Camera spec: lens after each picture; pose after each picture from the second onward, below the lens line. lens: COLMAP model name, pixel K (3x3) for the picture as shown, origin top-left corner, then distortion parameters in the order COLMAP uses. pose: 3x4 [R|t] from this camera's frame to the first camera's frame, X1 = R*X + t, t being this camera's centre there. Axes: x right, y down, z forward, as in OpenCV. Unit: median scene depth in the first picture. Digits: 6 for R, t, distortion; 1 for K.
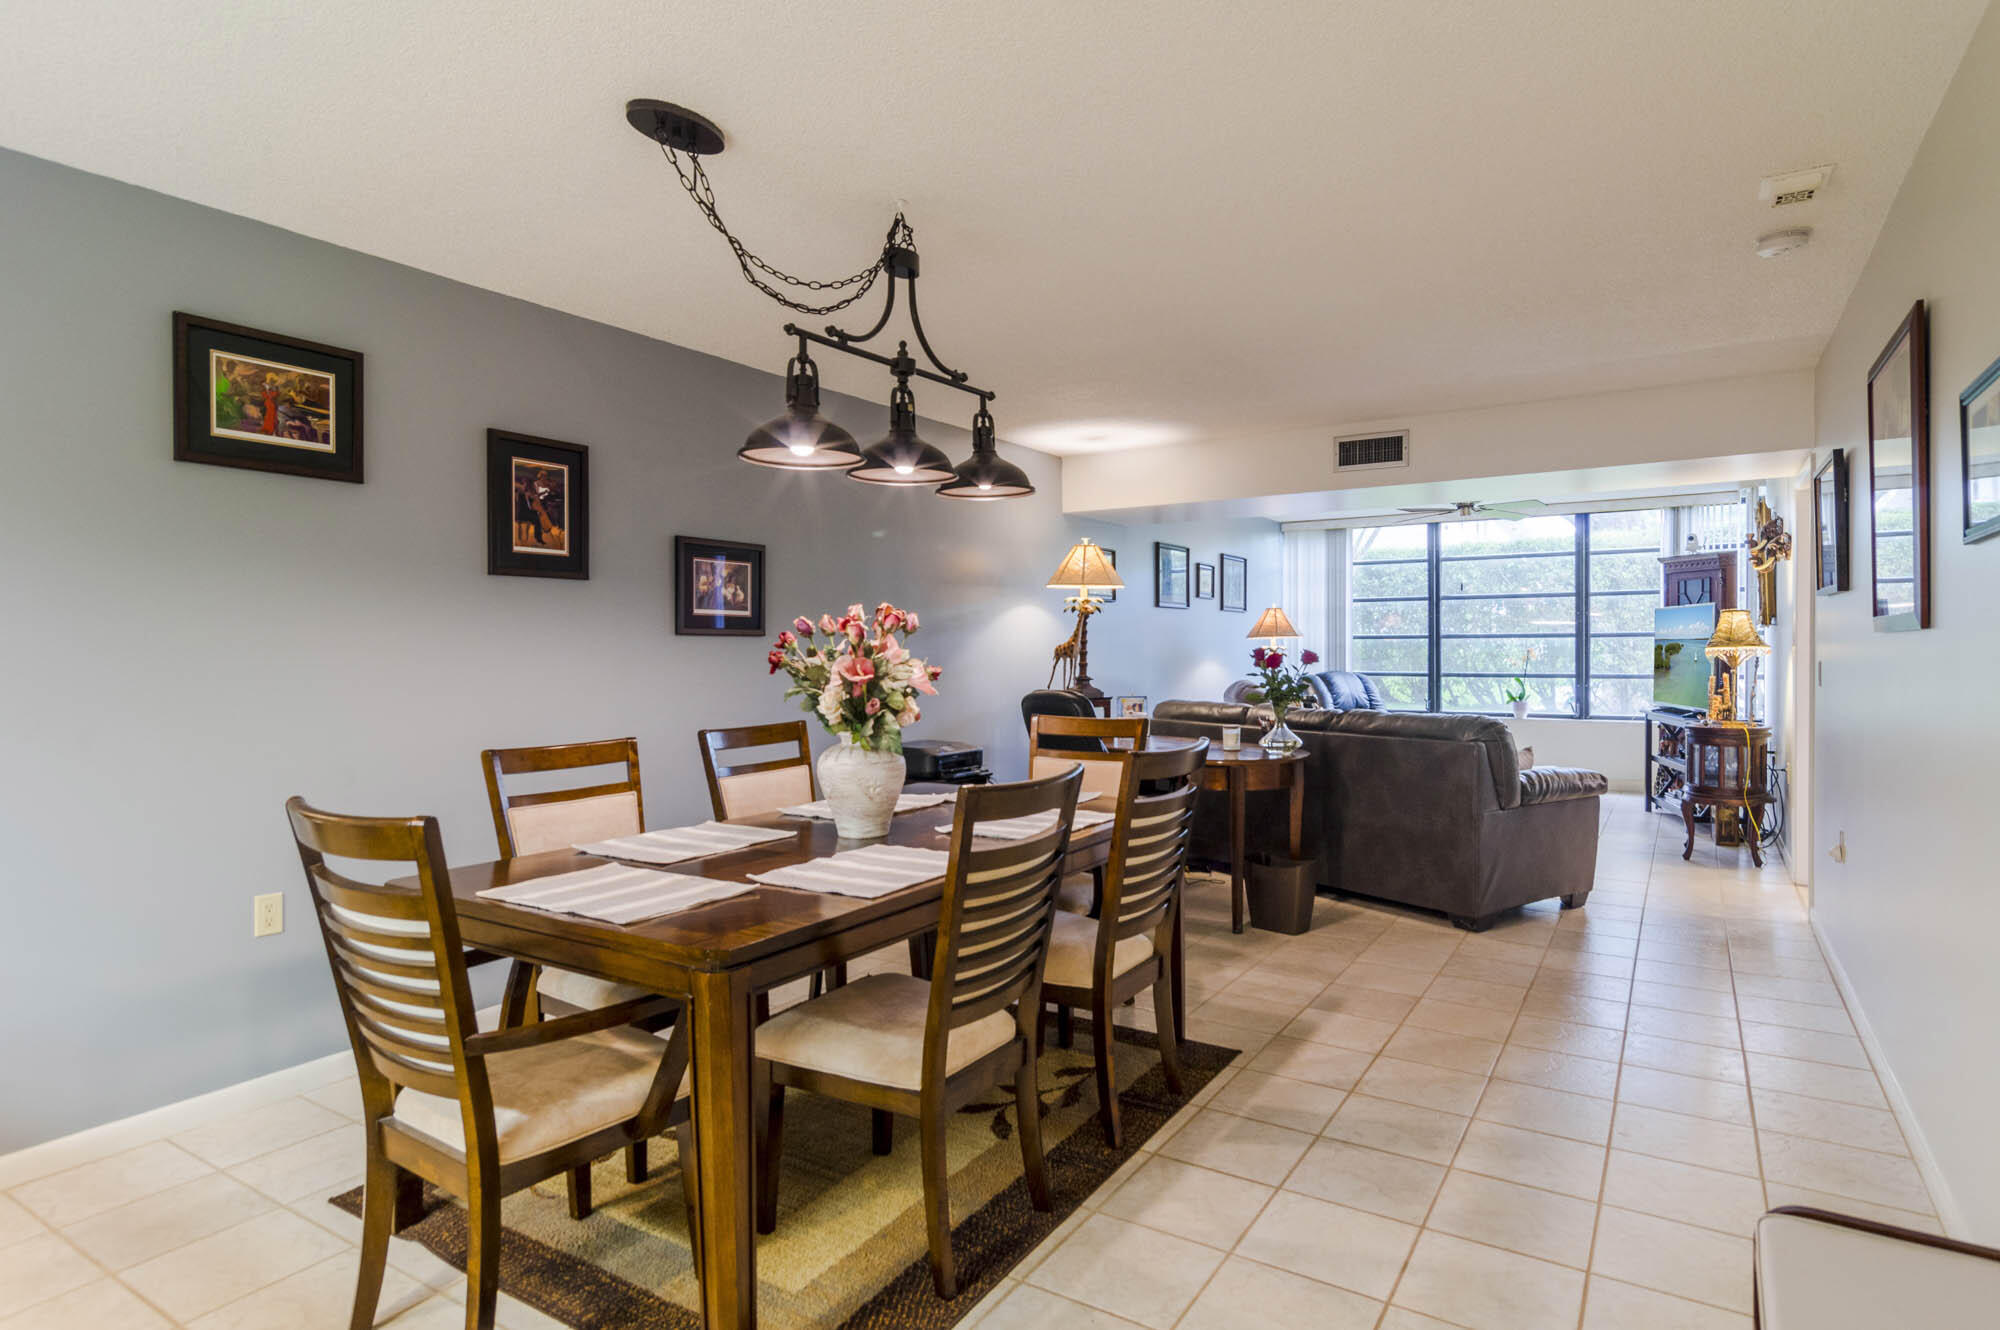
lens RADIAL K [[1080.3, 0, 989.9], [0, 1080.3, 669.3], [0, 0, 1]] dist [-0.003900, -0.001283]
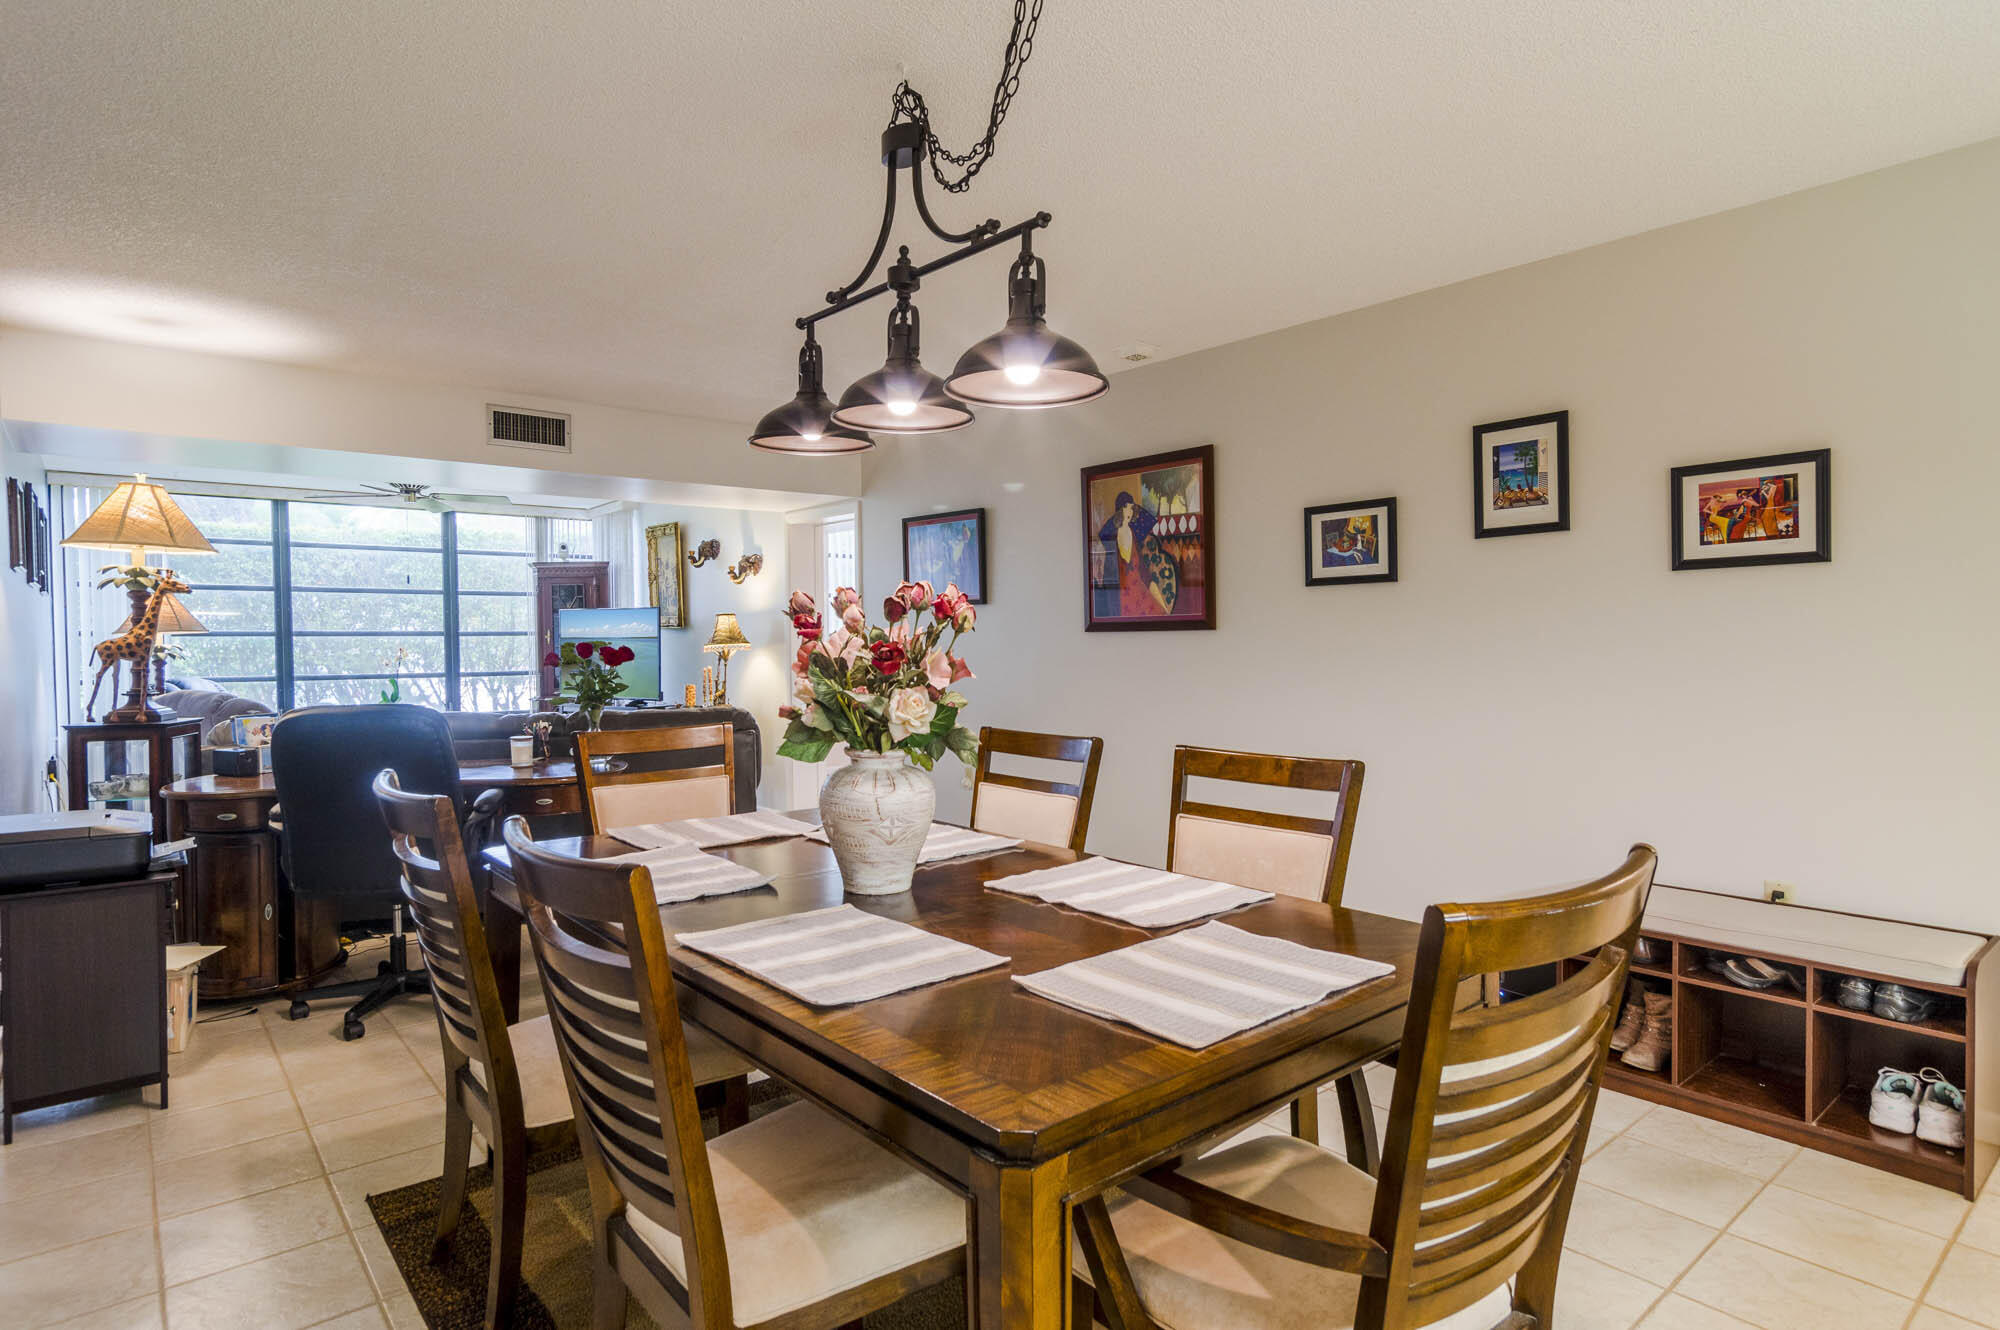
lens RADIAL K [[1080.3, 0, 989.9], [0, 1080.3, 669.3], [0, 0, 1]] dist [-0.003900, -0.001283]
pose [[0.305756, -0.020079, 0.951898, -0.275506], [0.020765, 0.999680, 0.014417, -0.003046], [-0.951883, 0.015358, 0.306075, 0.245111]]
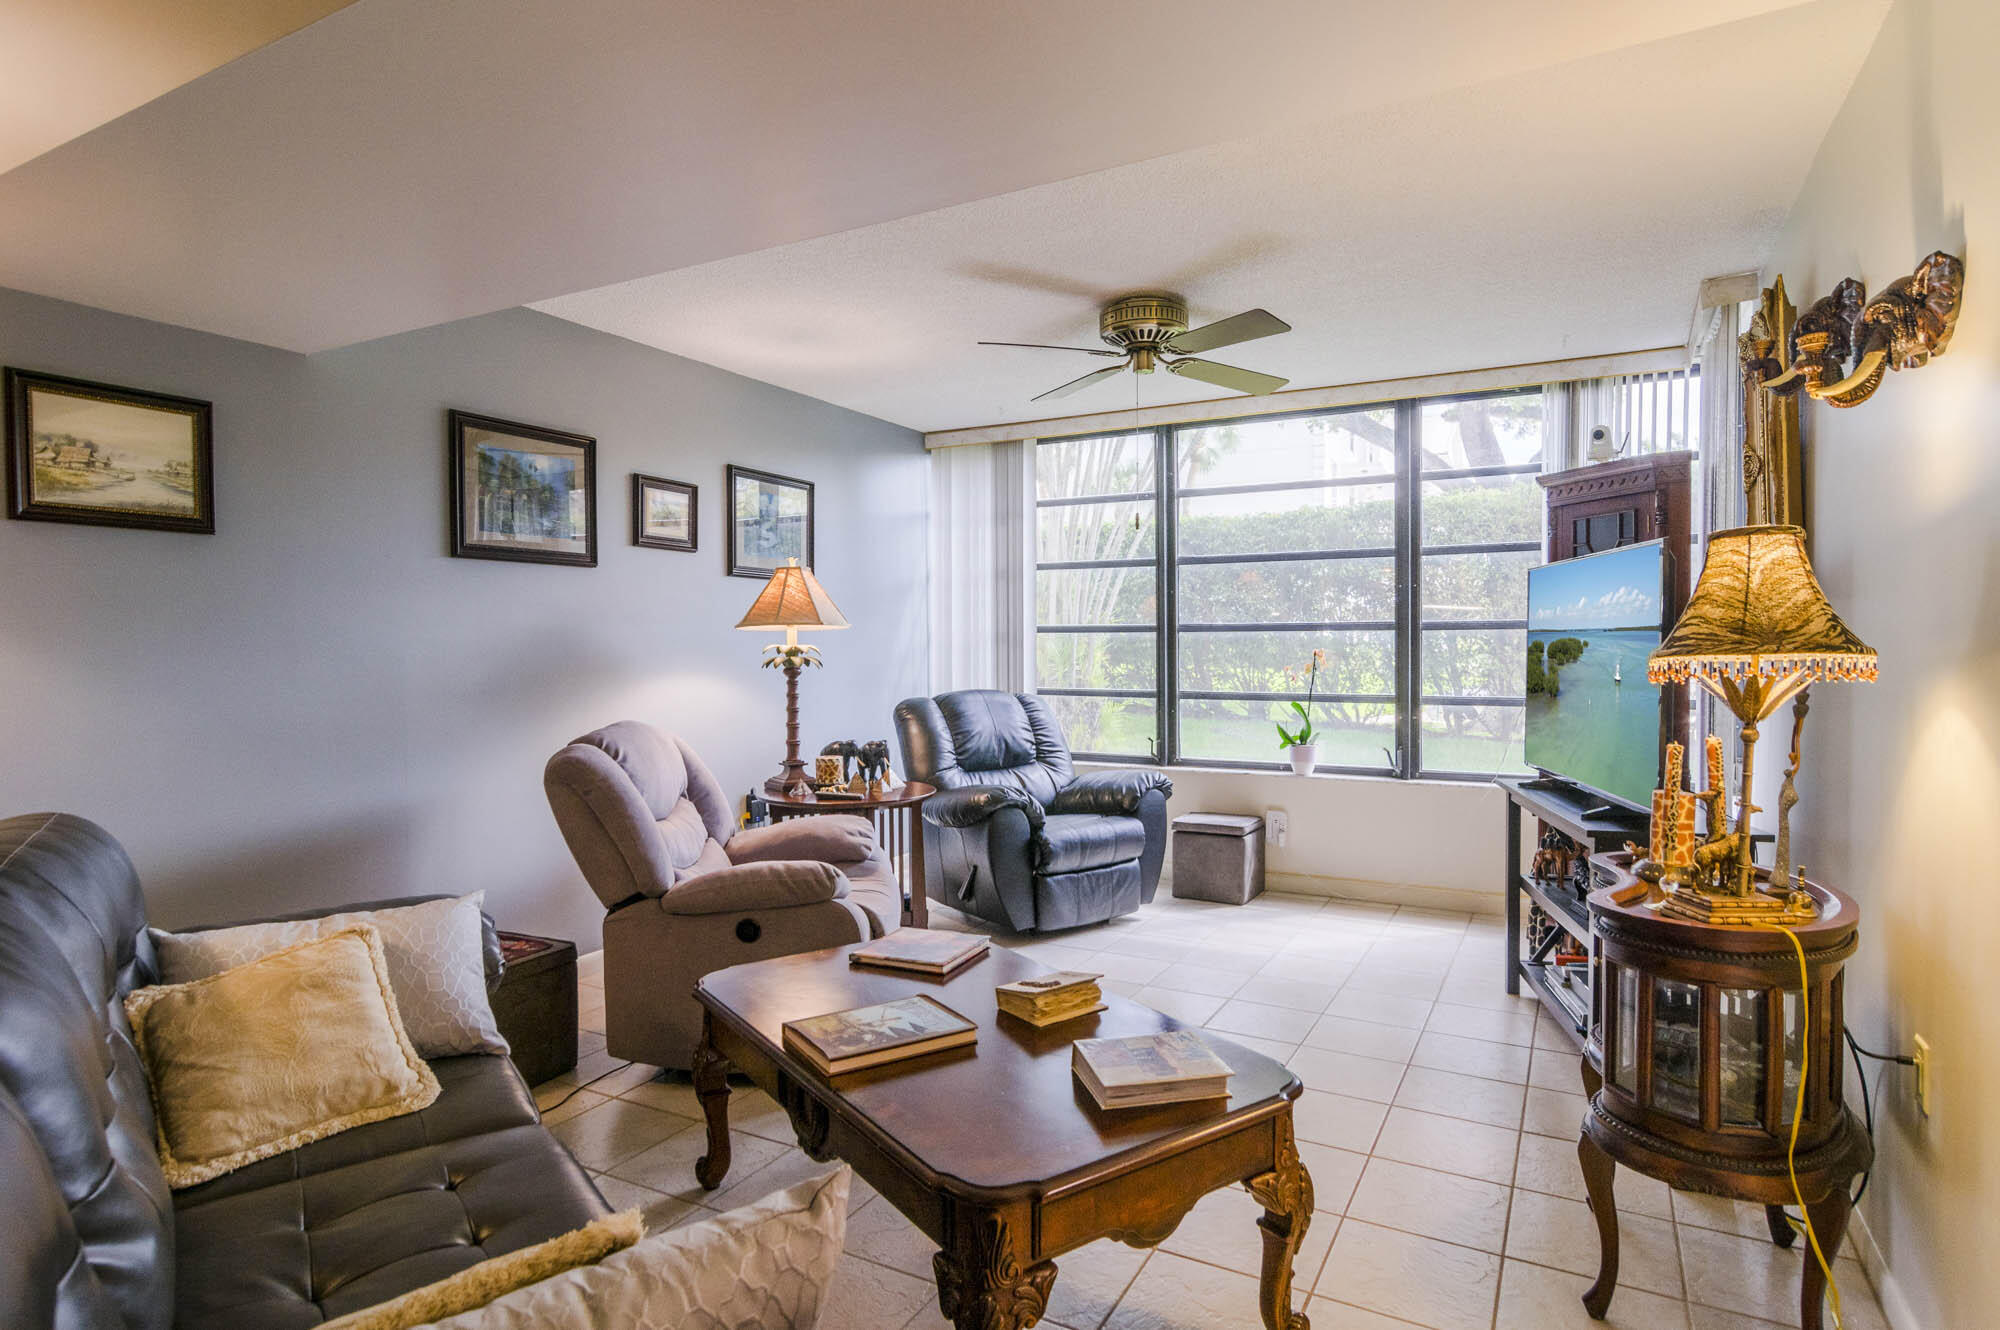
lens RADIAL K [[1053.4, 0, 1008.2], [0, 1053.4, 659.5], [0, 0, 1]] dist [0.015434, 0.000494]
pose [[0.997368, 0.001367, 0.072491, 0.335639], [-0.001084, 0.999992, -0.003938, -0.012965], [-0.072495, 0.003849, 0.997361, 0.521117]]
